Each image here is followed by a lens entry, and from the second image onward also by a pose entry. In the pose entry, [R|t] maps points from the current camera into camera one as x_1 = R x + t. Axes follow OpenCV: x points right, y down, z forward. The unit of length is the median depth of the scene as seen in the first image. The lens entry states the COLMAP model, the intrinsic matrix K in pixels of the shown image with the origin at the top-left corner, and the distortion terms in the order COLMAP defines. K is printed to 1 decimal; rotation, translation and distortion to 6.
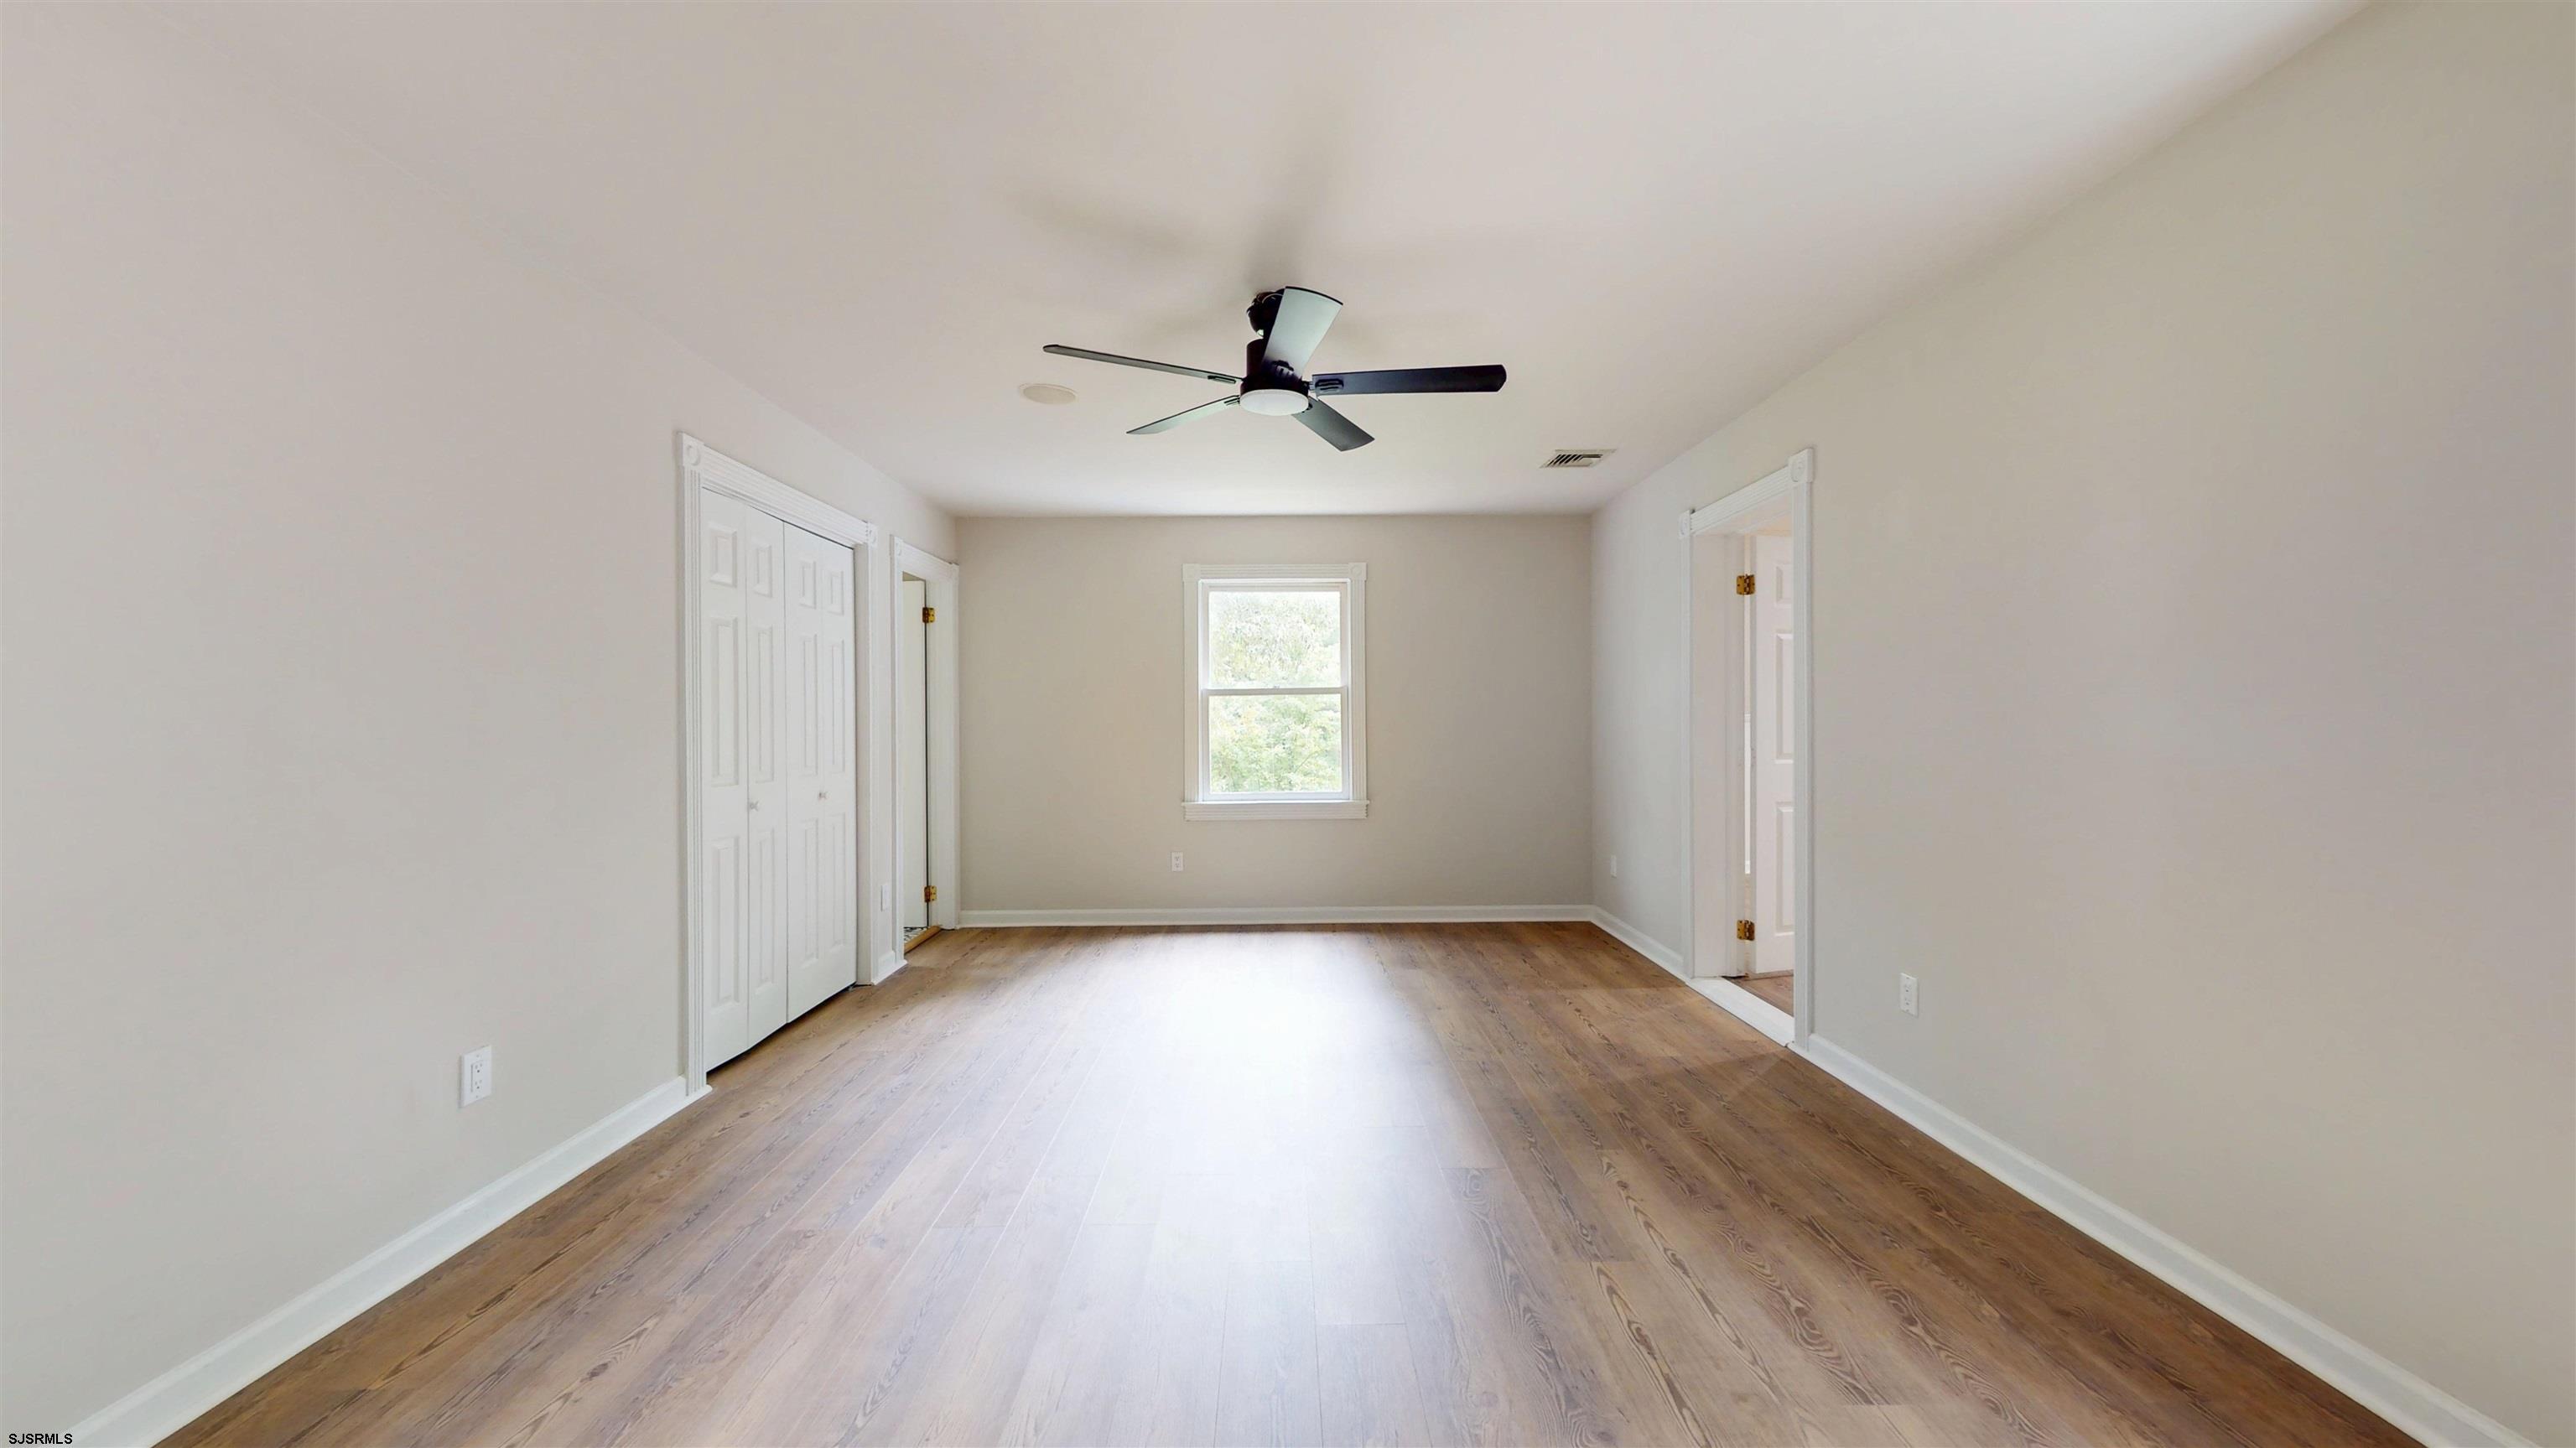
lens RADIAL K [[948.5, 0, 1289.6], [0, 948.5, 721.6], [0, 0, 1]] dist [0.011281, -0.000763]
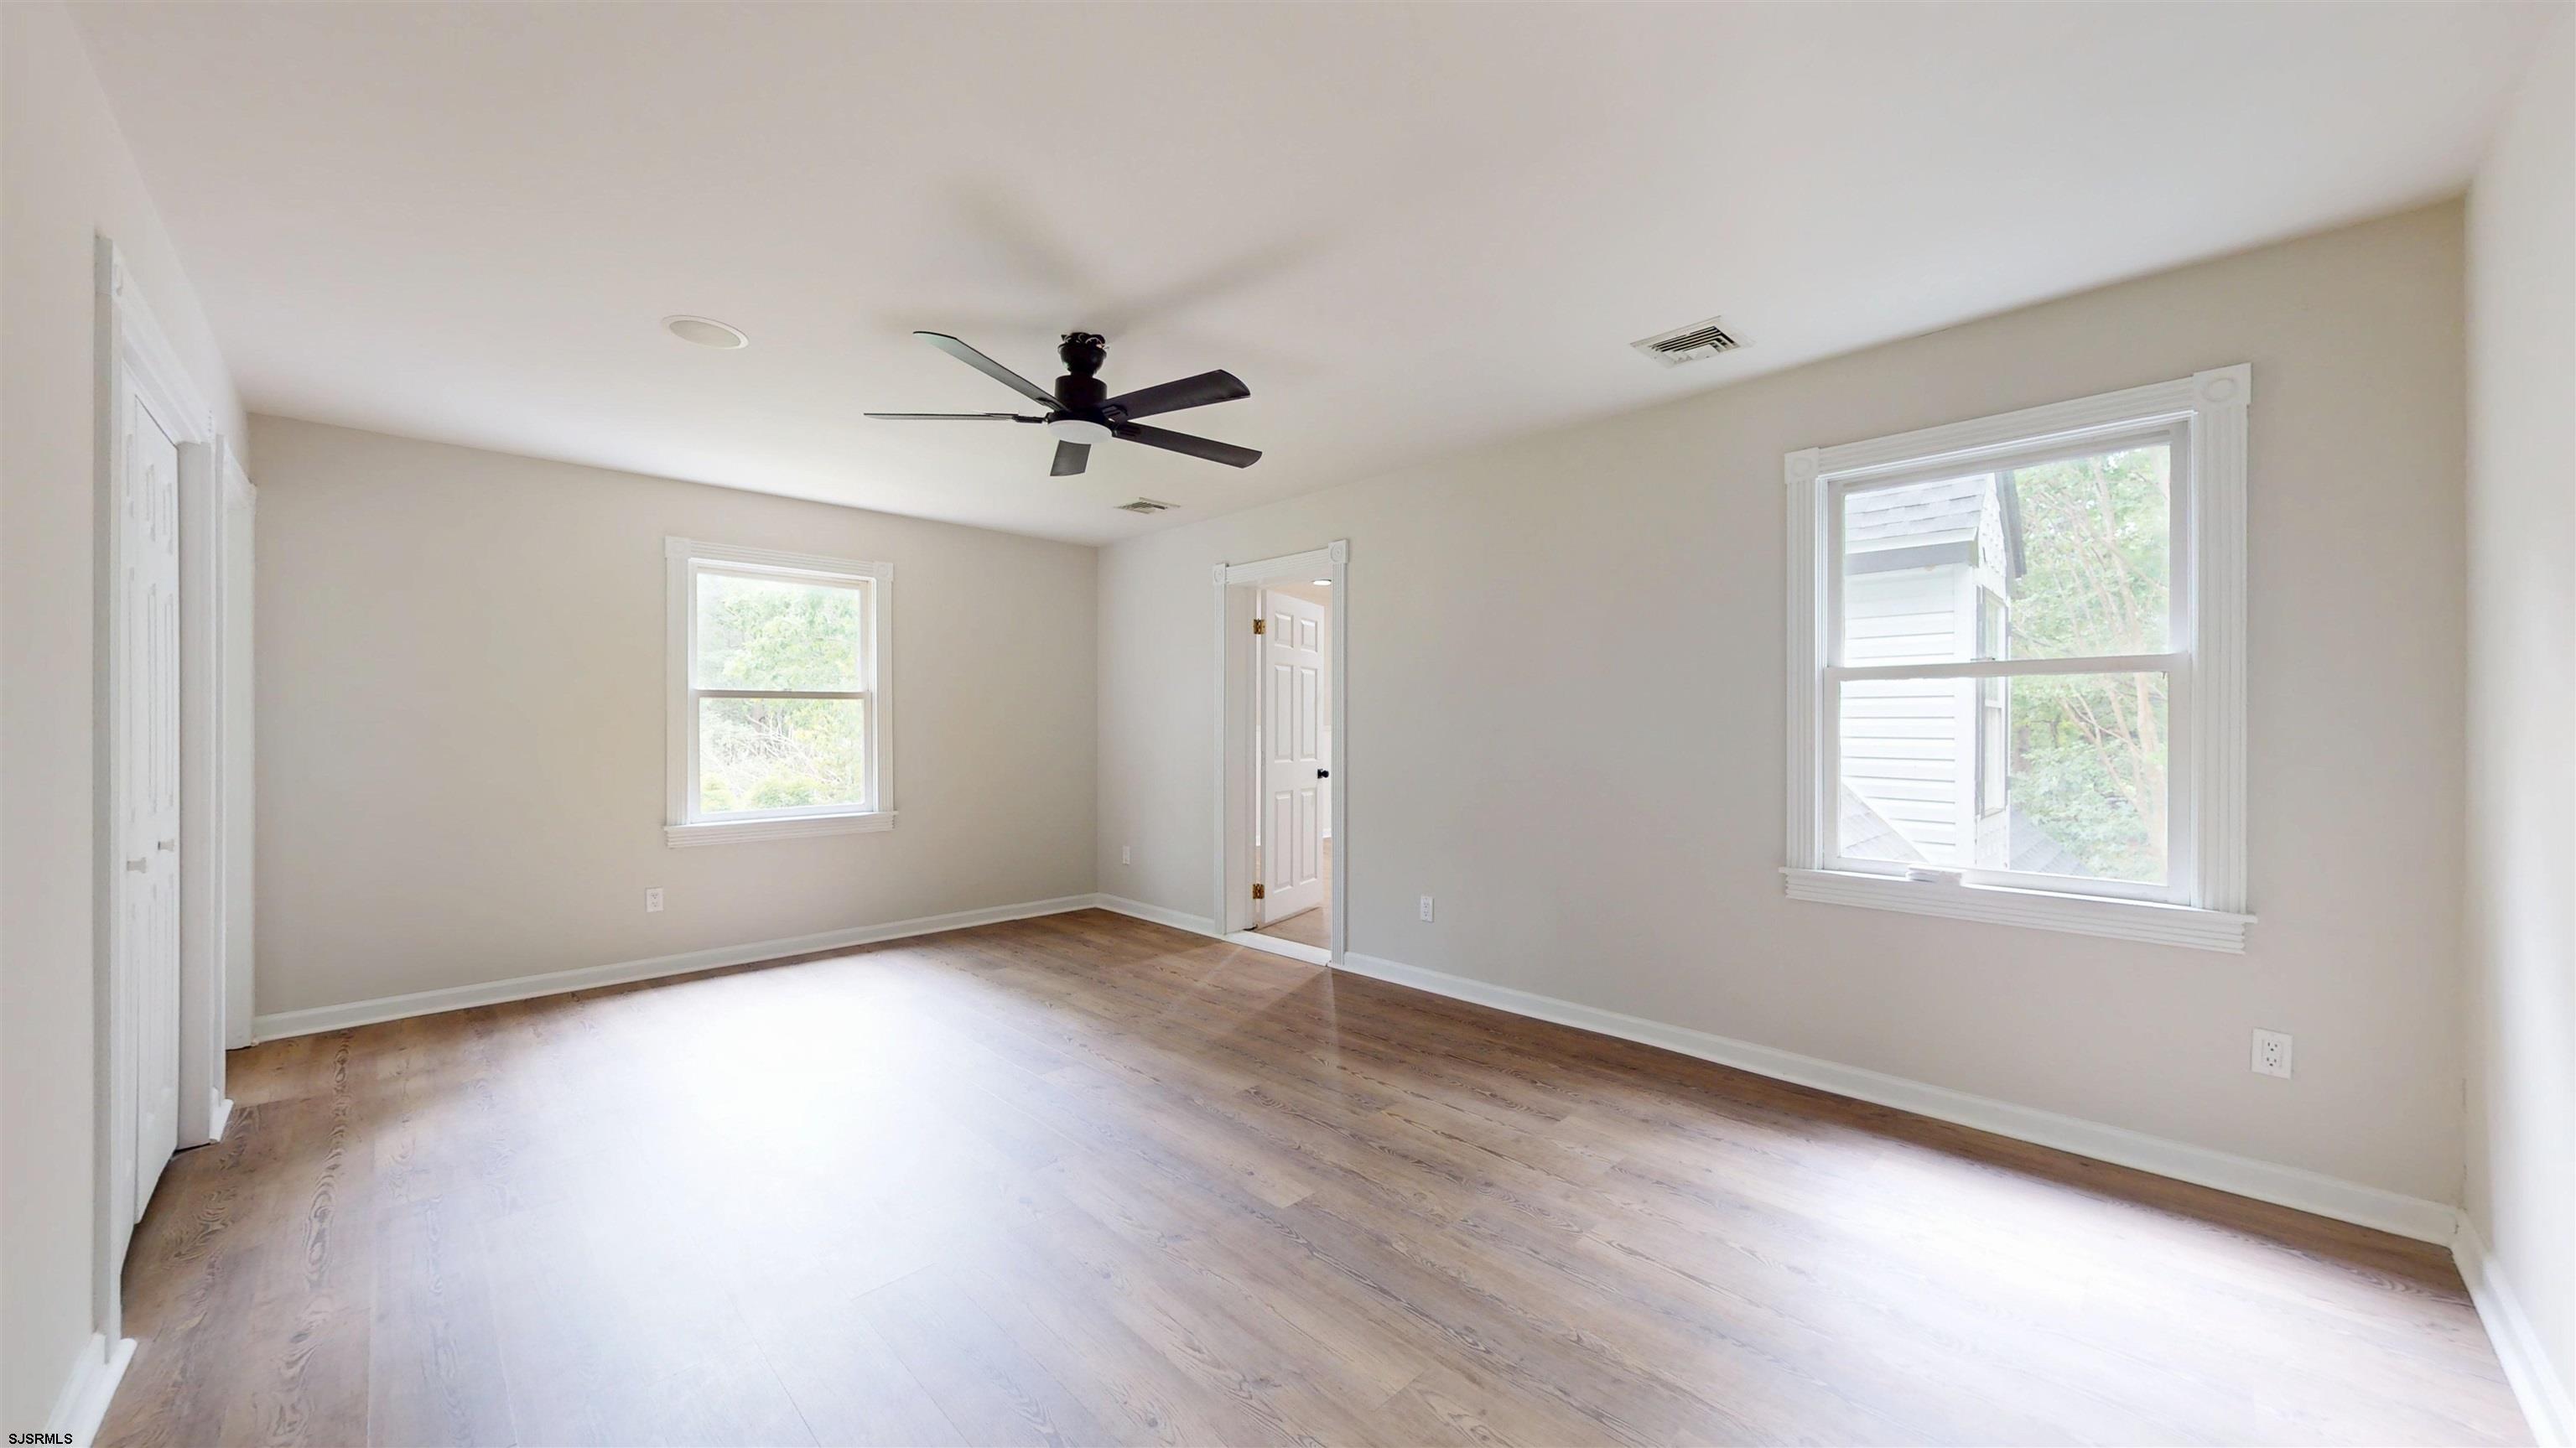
lens RADIAL K [[948.5, 0, 1296.3], [0, 948.5, 725.2], [0, 0, 1]] dist [0.011281, -0.000763]
pose [[0.707353, 0.008557, 0.706809, -0.481422], [-0.006566, 0.999963, -0.005535, -0.002044], [-0.706830, -0.000726, 0.707383, 0.050583]]
